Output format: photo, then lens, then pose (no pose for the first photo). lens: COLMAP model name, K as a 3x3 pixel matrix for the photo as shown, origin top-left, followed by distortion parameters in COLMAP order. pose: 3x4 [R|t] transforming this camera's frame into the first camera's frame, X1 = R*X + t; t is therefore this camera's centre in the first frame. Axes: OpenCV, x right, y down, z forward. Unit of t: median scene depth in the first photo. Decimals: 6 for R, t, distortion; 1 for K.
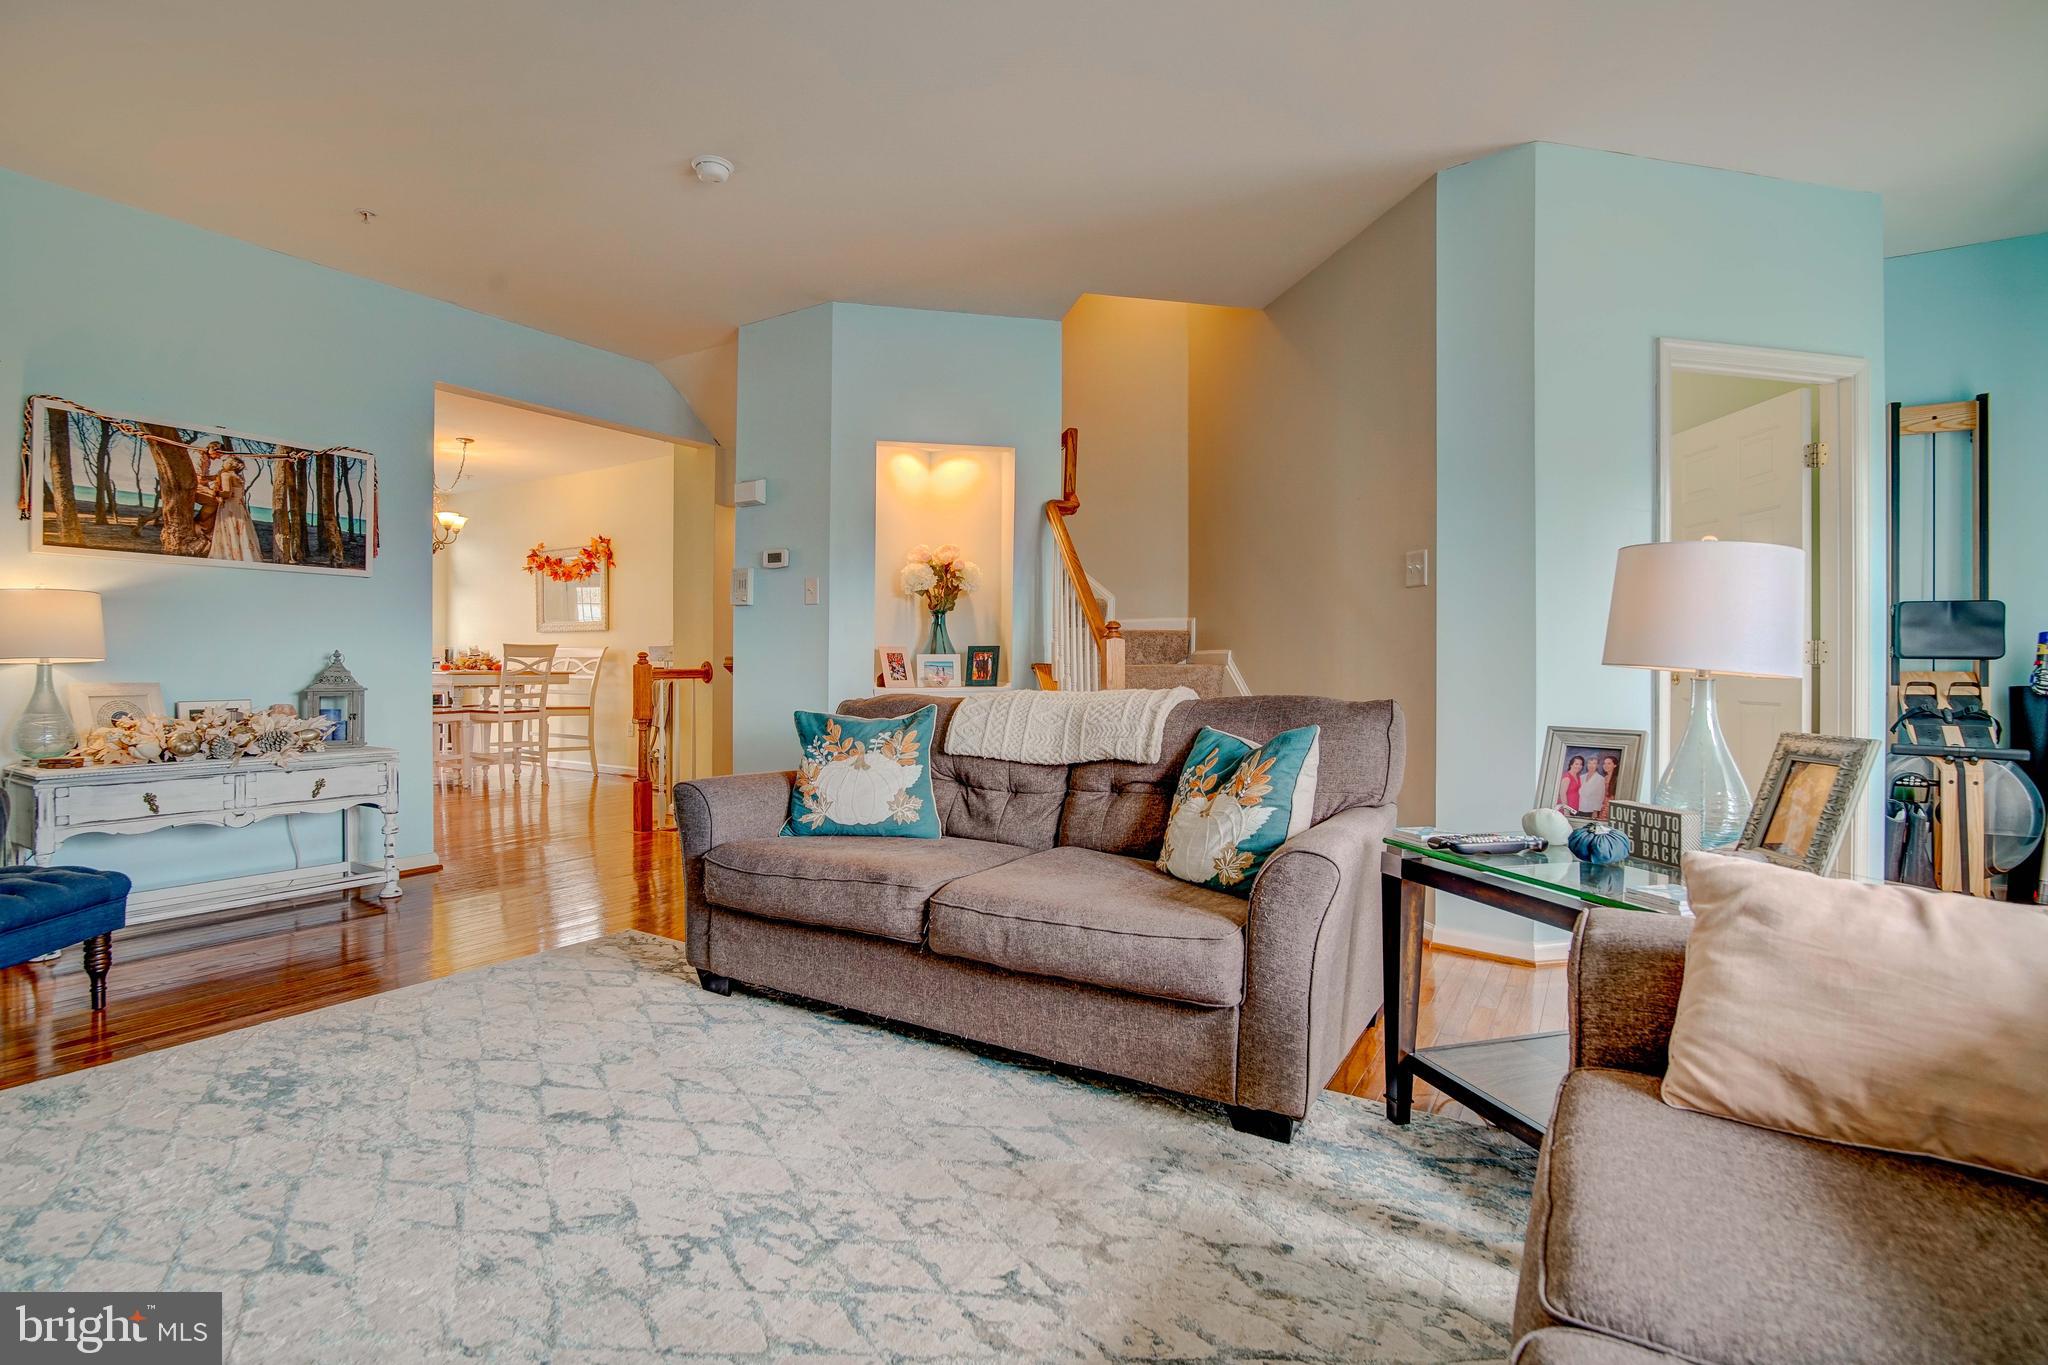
lens RADIAL K [[964.1, 0, 1019.8], [0, 964.1, 664.3], [0, 0, 1]] dist [-0.028304, 0.006145]
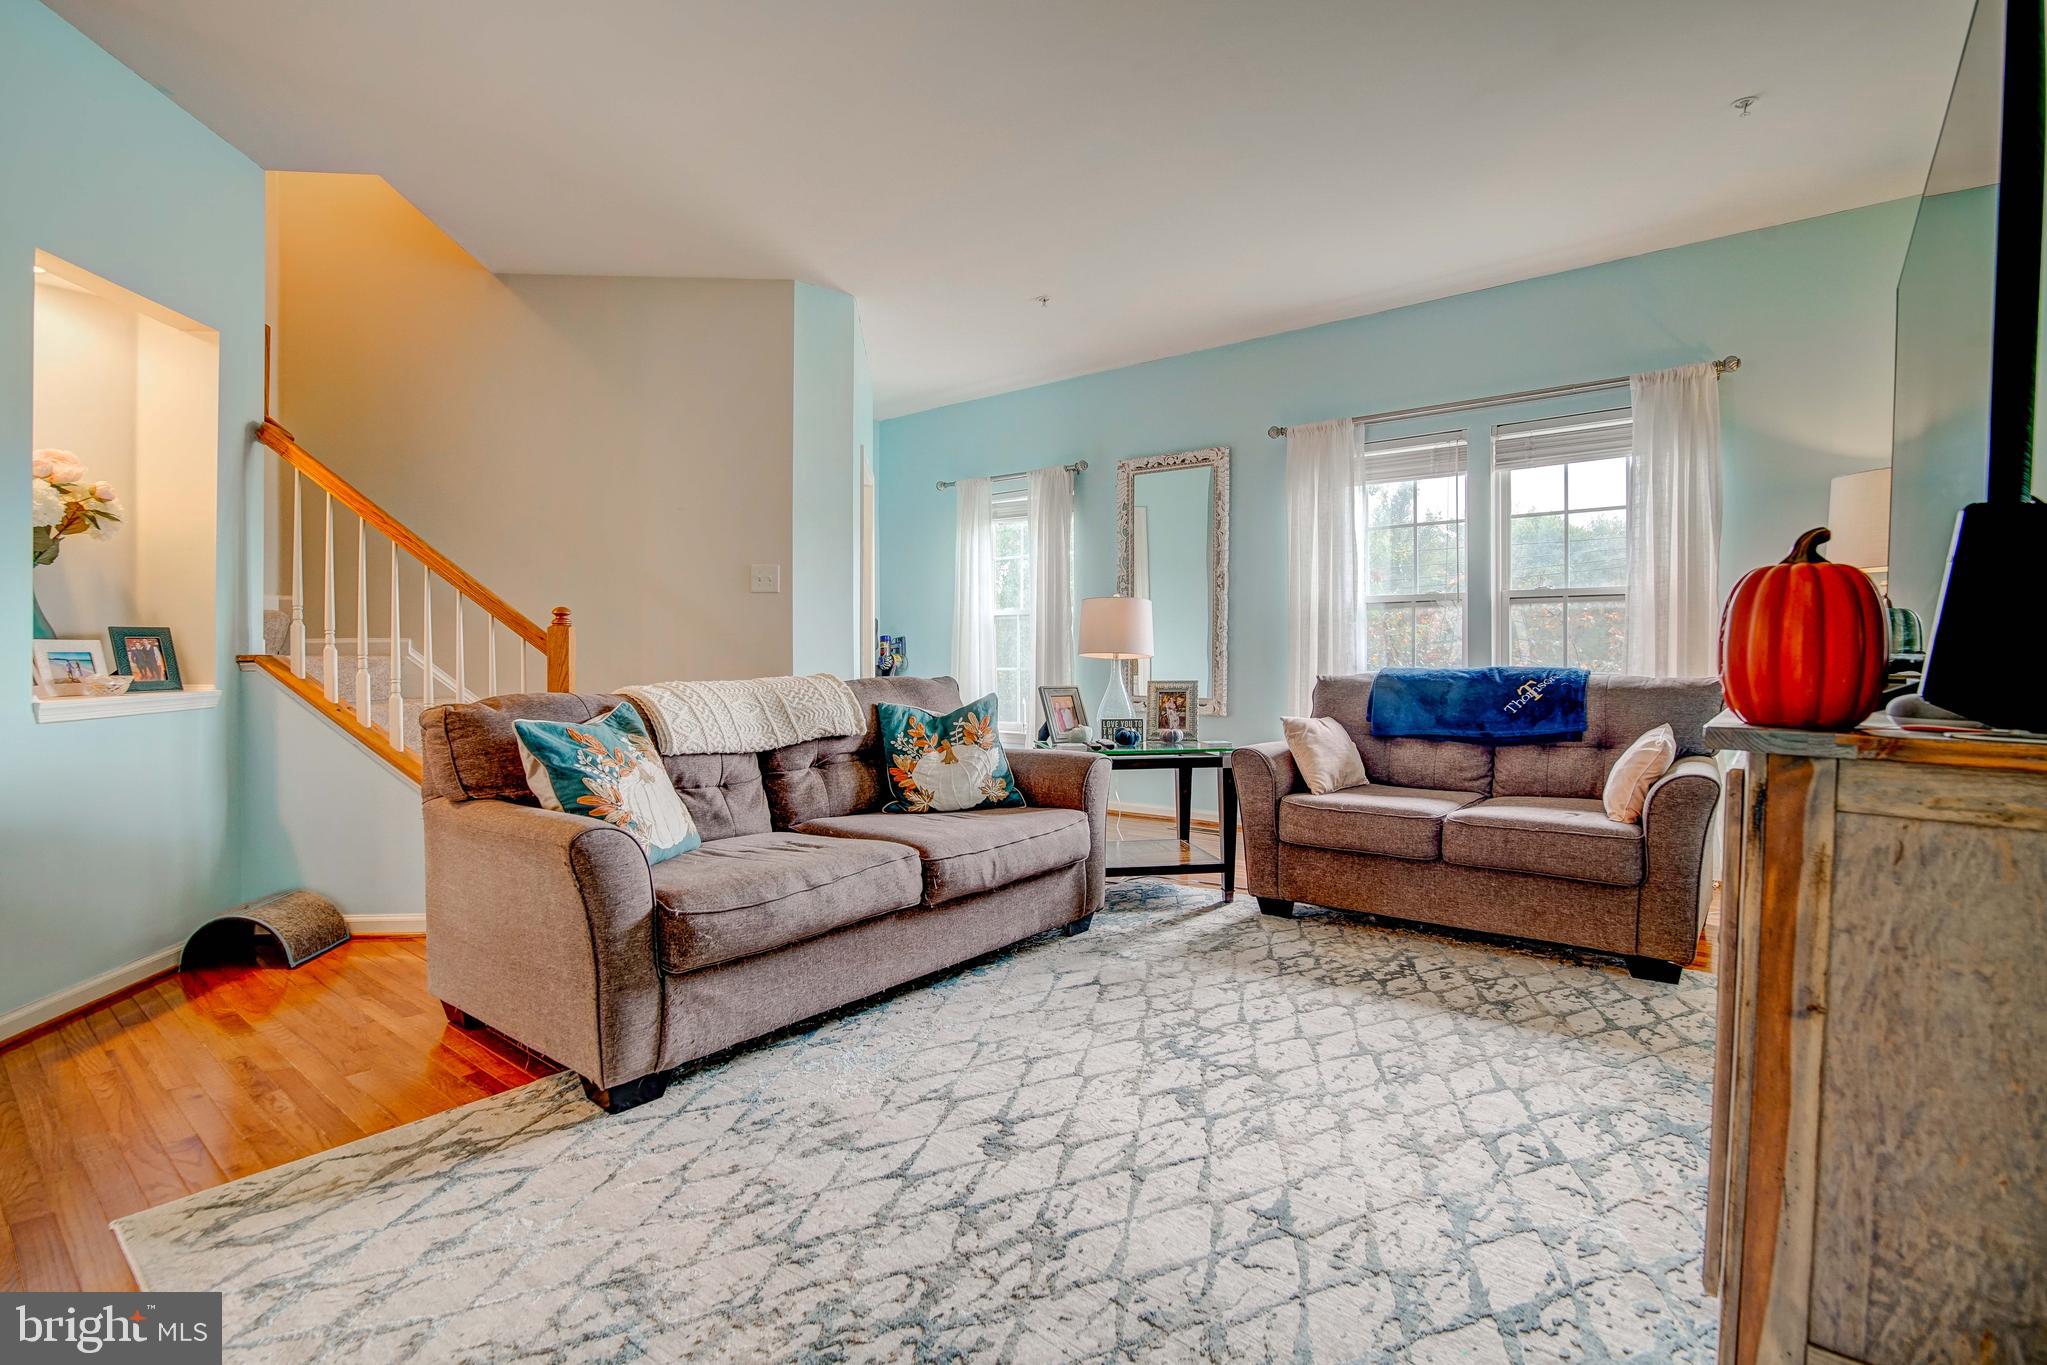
lens RADIAL K [[964.4, 0, 1020.7], [0, 964.4, 660.9], [0, 0, 1]] dist [-0.031811, 0.006058]
pose [[0.118025, -0.007382, 0.992983, -1.268070], [0.001950, 0.999972, 0.007202, 0.000019], [-0.993009, 0.001086, 0.118036, 0.791730]]
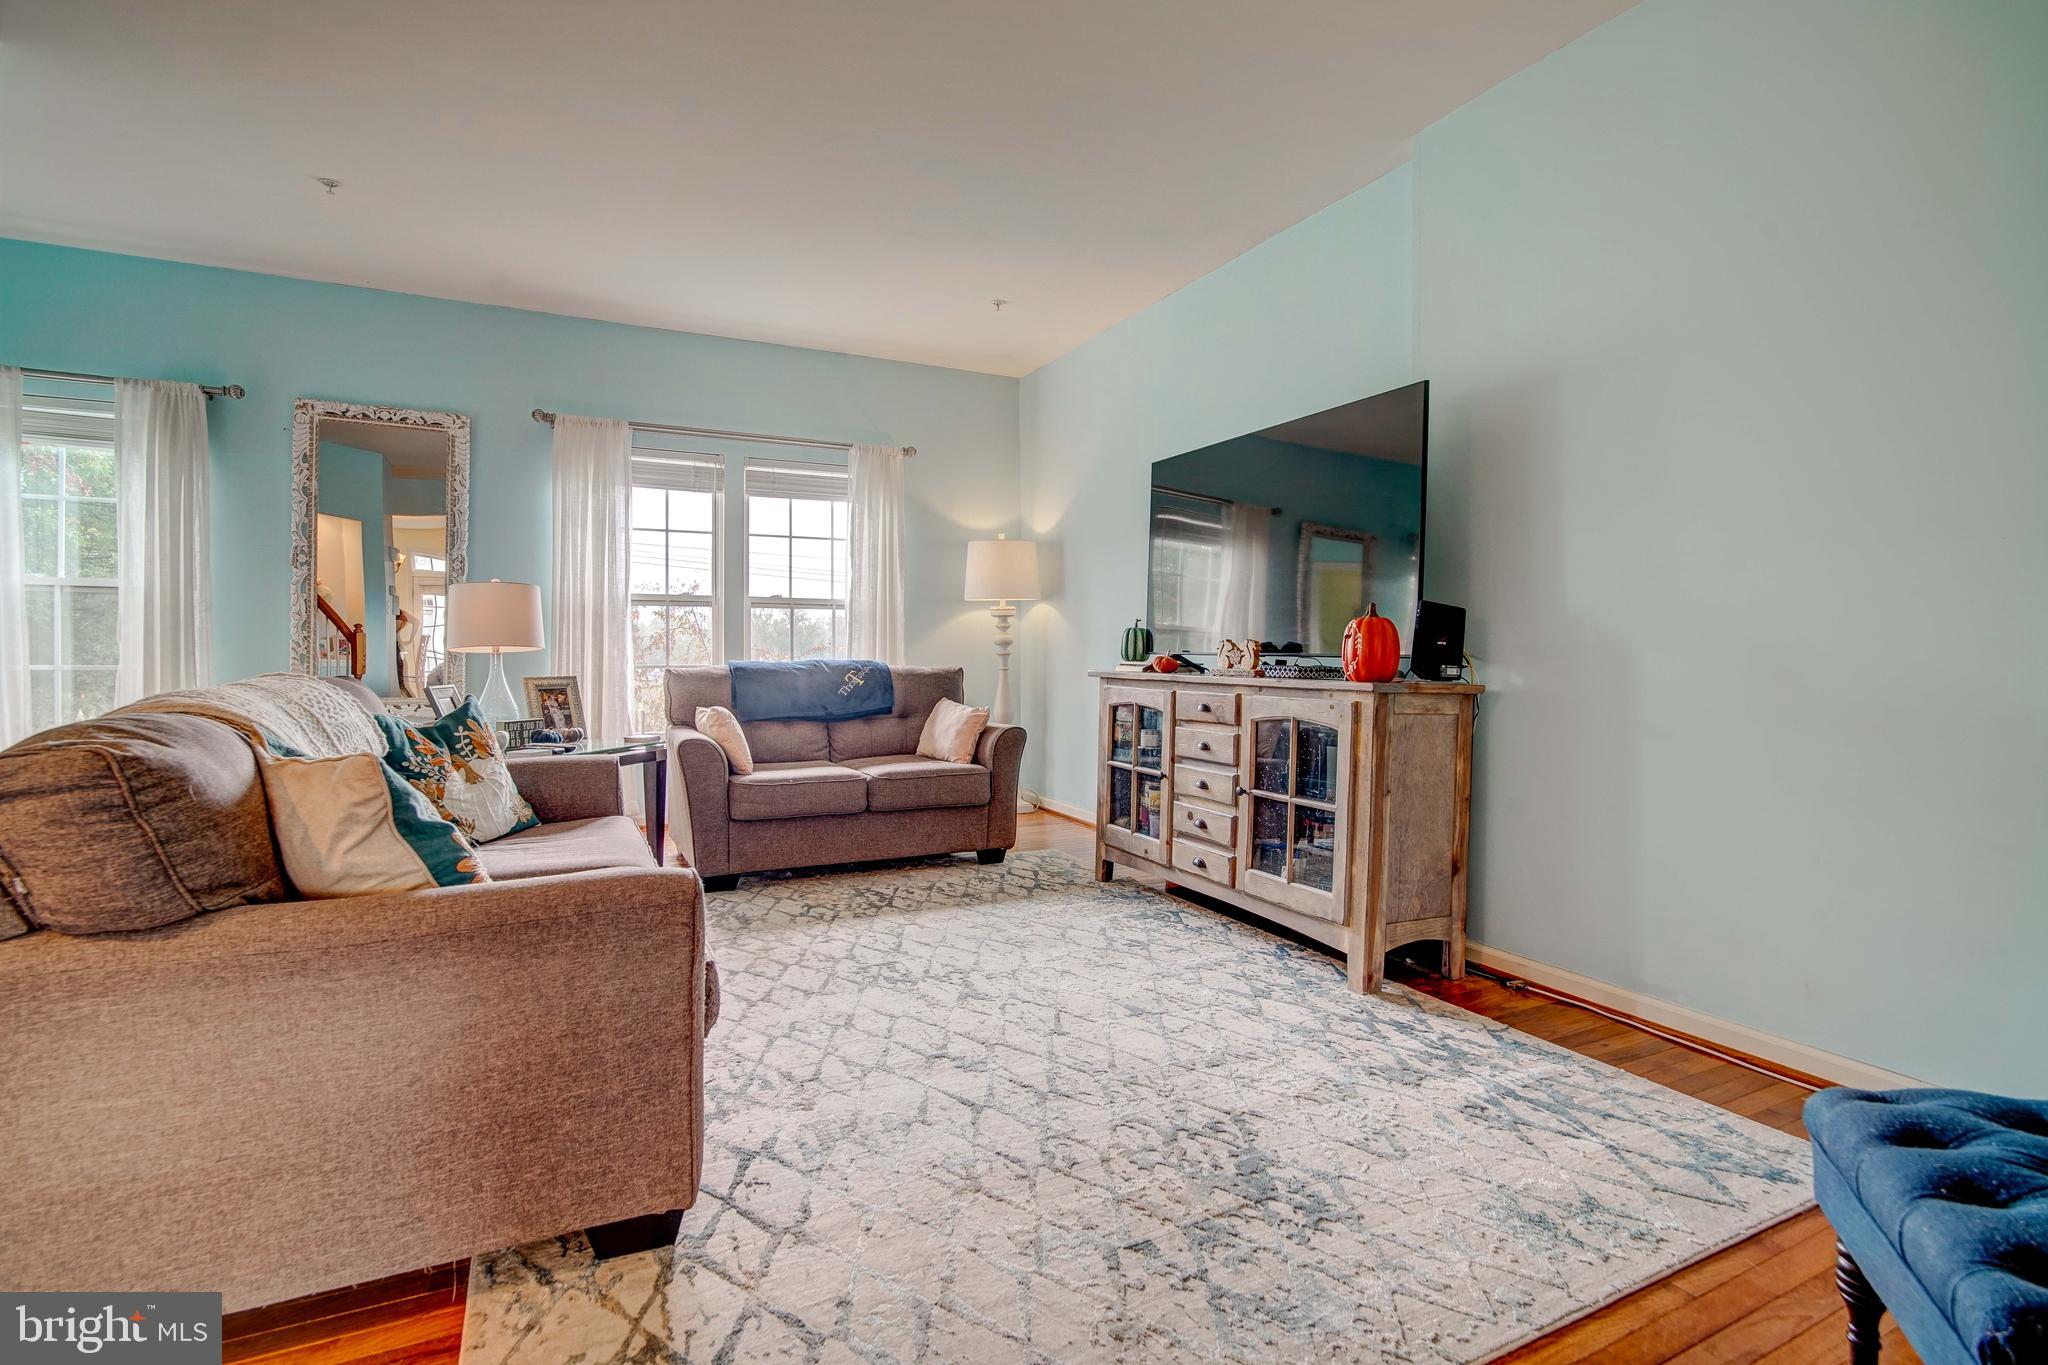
lens RADIAL K [[964.1, 0, 1019.8], [0, 964.1, 664.3], [0, 0, 1]] dist [-0.028304, 0.006145]
pose [[-0.850951, -0.012791, 0.525089, -0.996316], [-0.006334, 0.999881, 0.014092, 0.000767], [-0.525206, 0.008666, -0.850931, 1.735683]]
